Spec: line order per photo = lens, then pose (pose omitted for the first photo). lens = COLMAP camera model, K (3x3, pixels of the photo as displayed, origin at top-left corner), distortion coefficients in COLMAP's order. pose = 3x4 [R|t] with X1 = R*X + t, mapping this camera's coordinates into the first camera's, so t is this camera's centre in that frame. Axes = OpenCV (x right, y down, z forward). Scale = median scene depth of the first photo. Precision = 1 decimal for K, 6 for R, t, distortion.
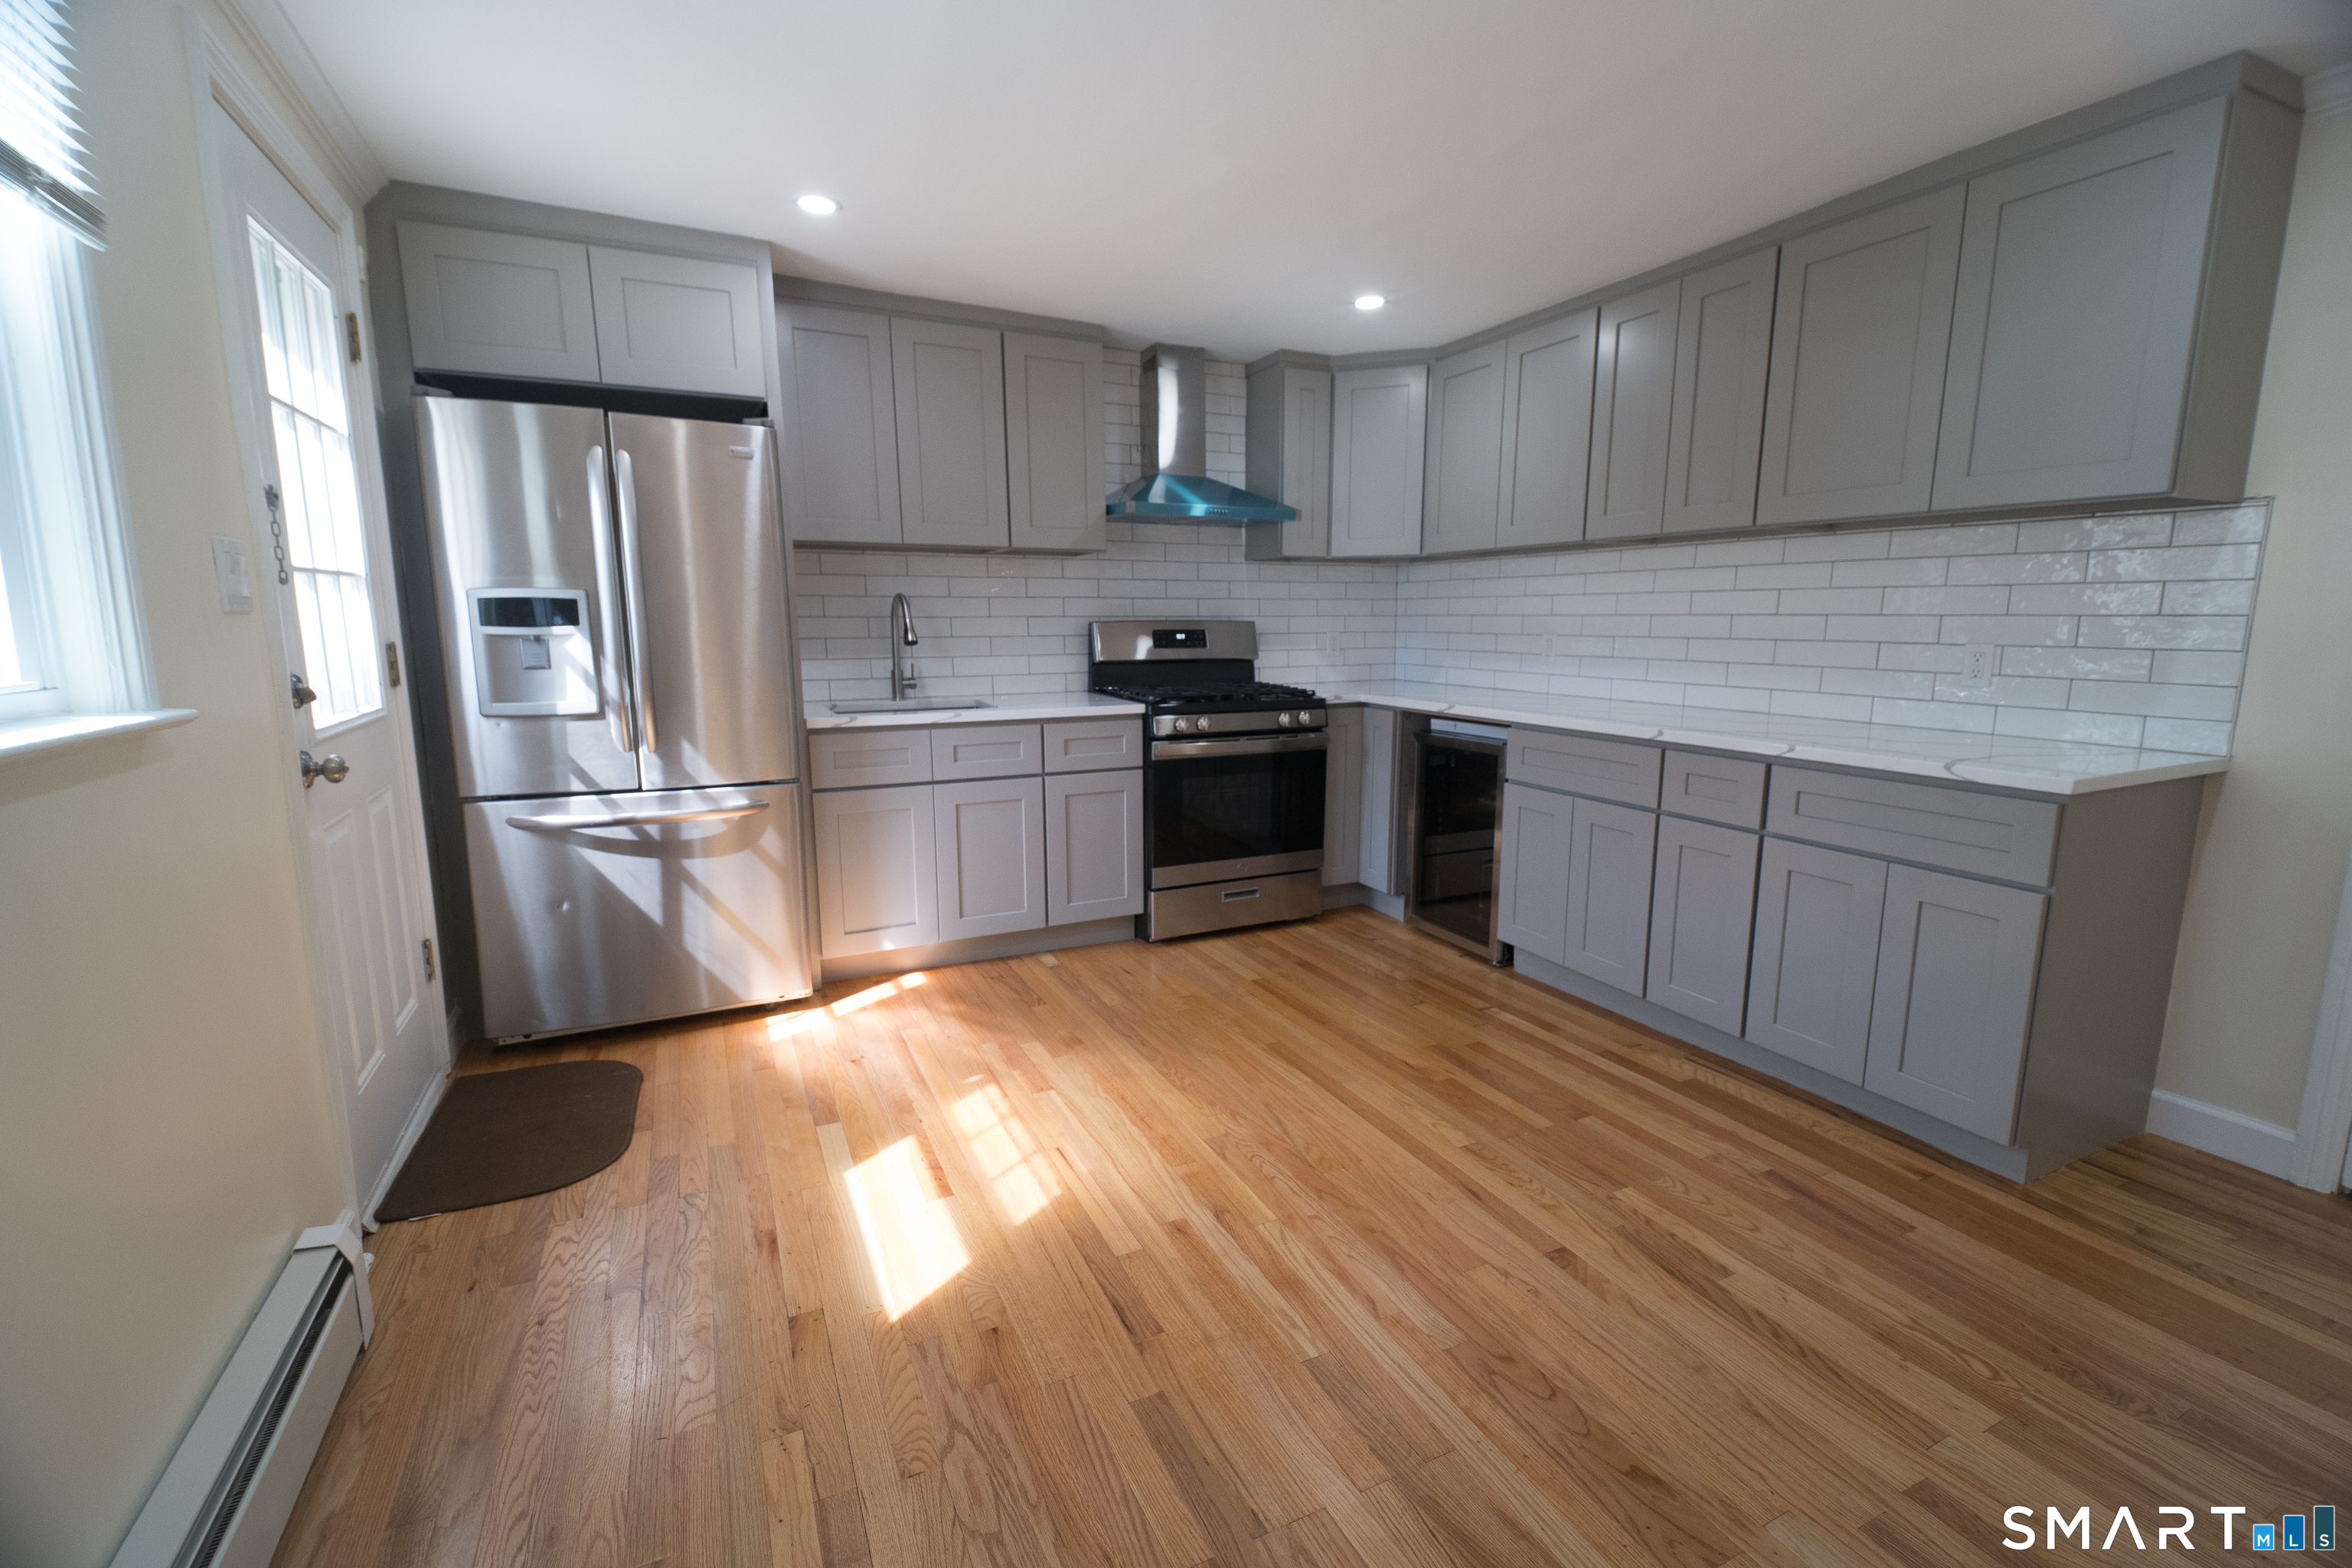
lens RADIAL K [[1015.7, 0, 1182.2], [0, 1015.7, 775.9], [0, 0, 1]] dist [0.022604, -0.000268]
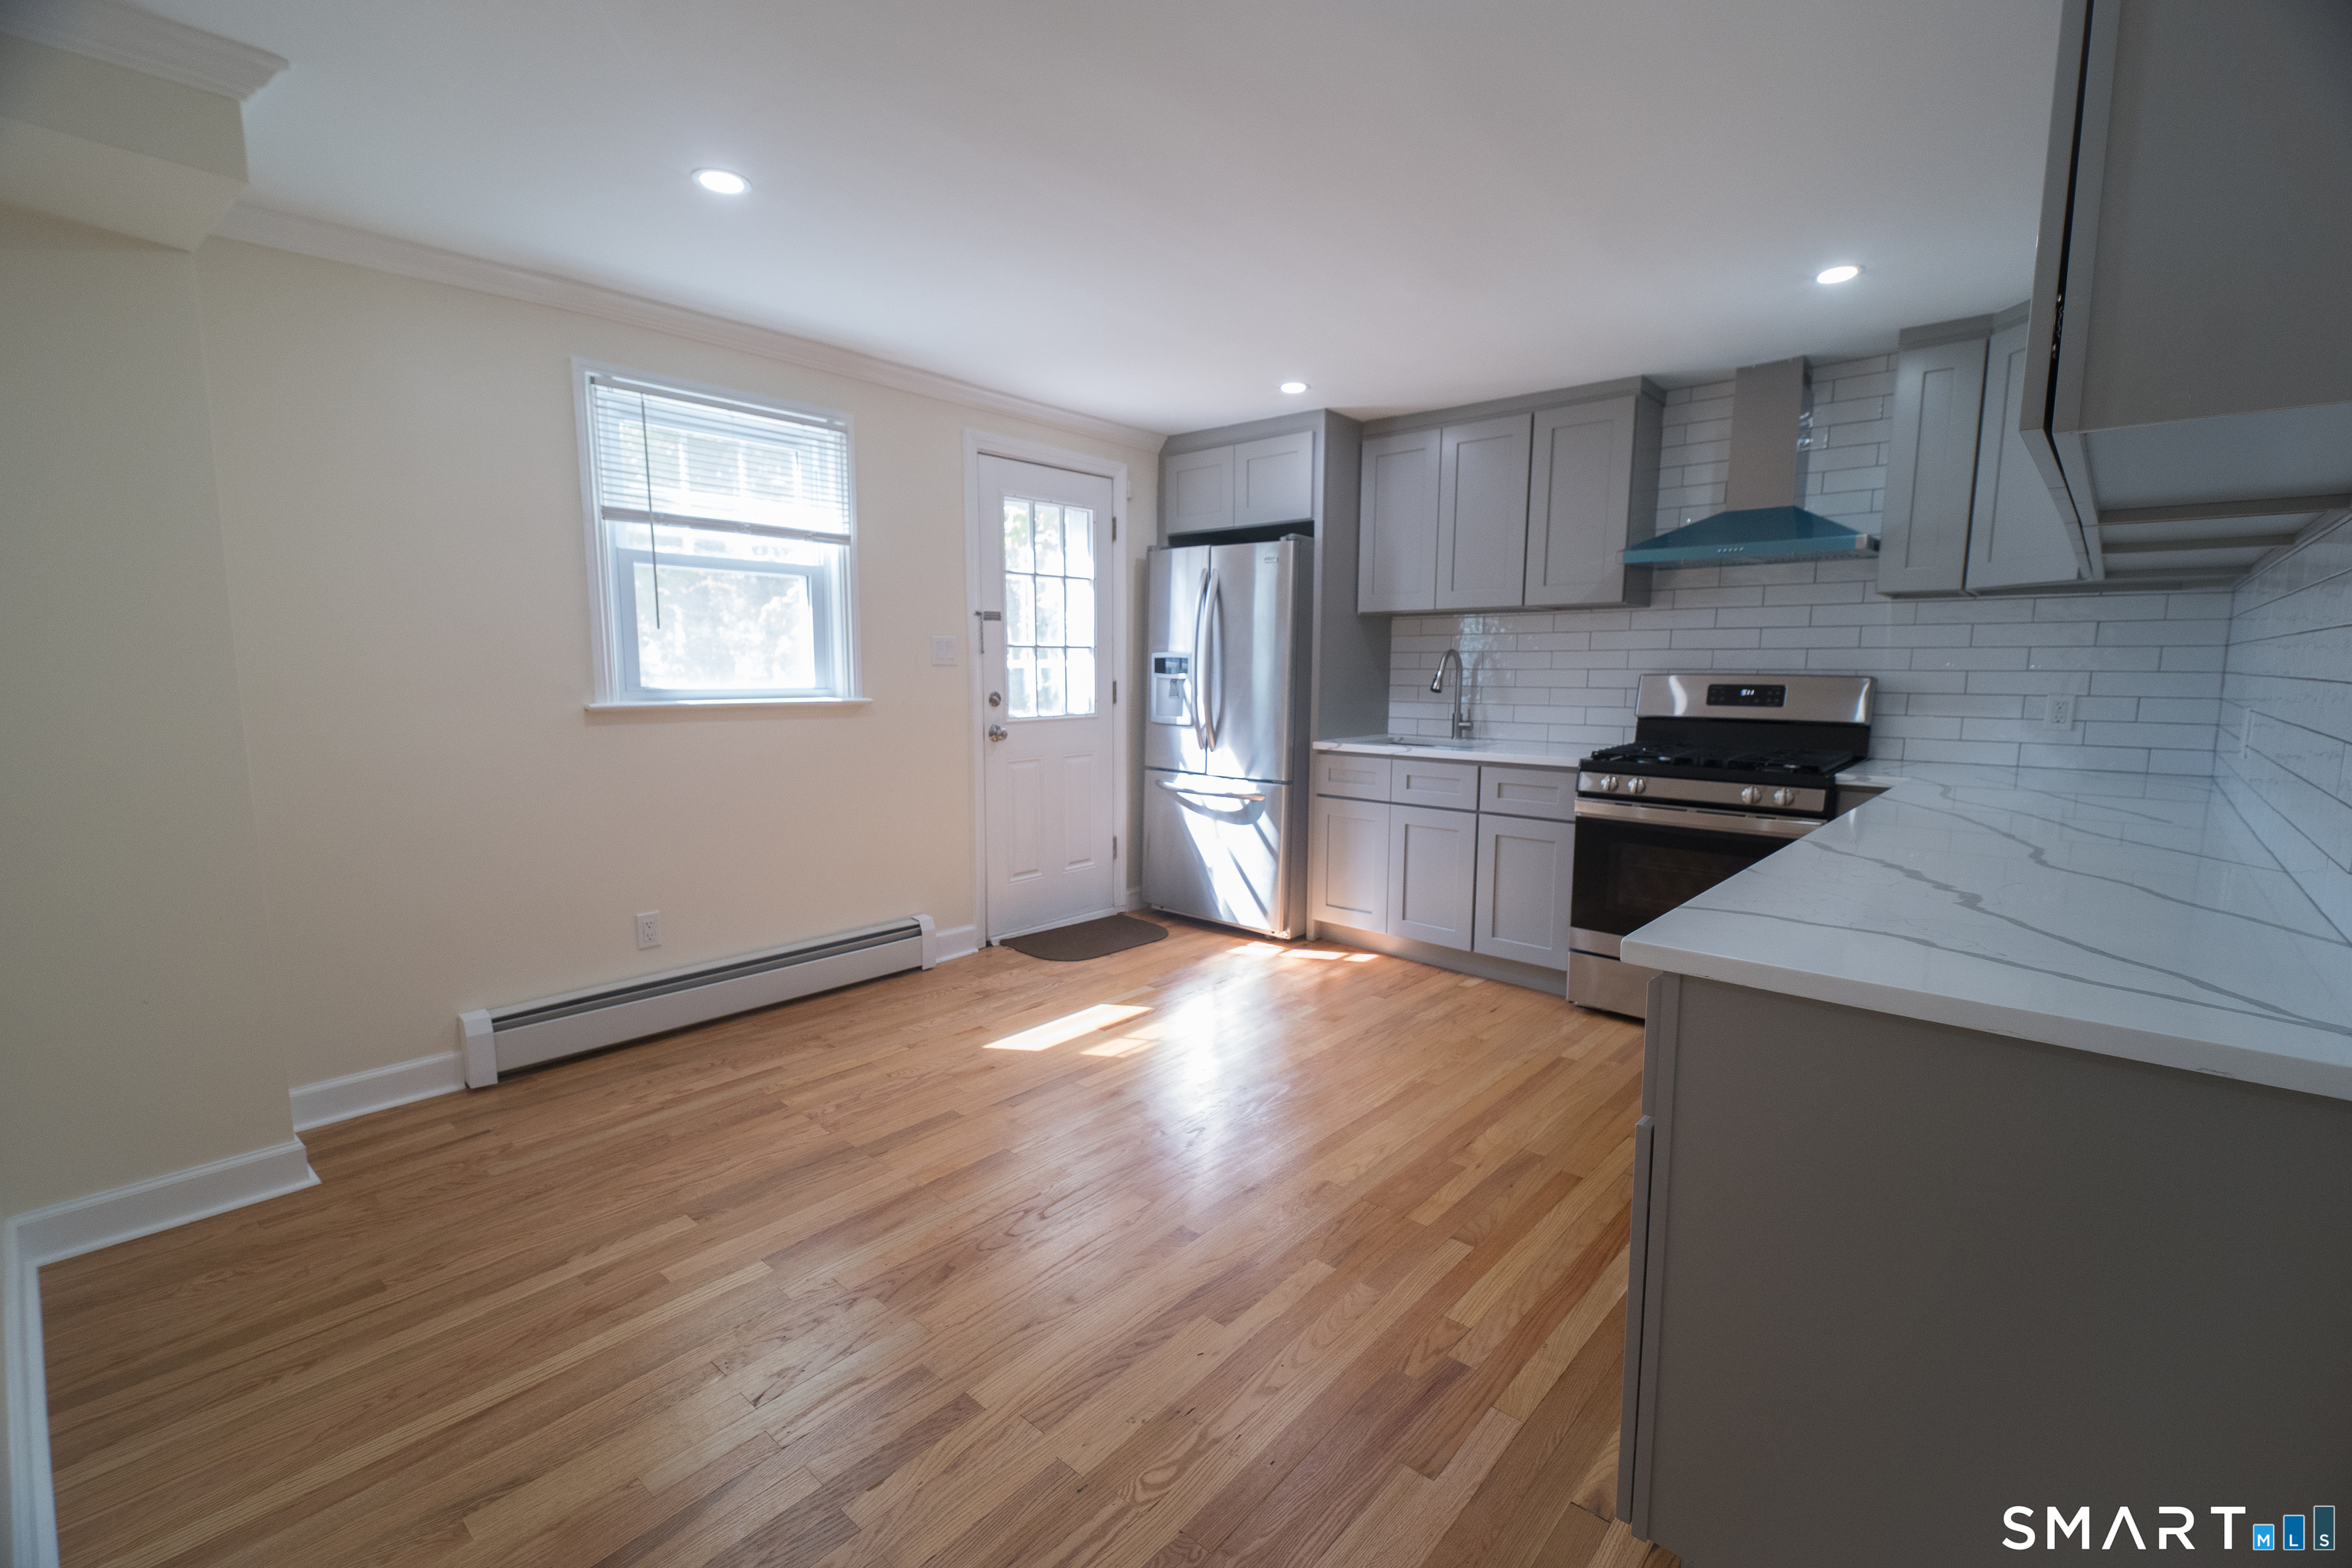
lens RADIAL K [[1014.0, 0, 1193.9], [0, 1014.0, 787.6], [0, 0, 1]] dist [0.037606, -0.019690]
pose [[0.377013, 0.114268, -0.919132, 0.822227], [-0.149750, 0.986824, 0.061259, -0.052875], [0.914022, 0.114544, 0.389158, 0.313976]]
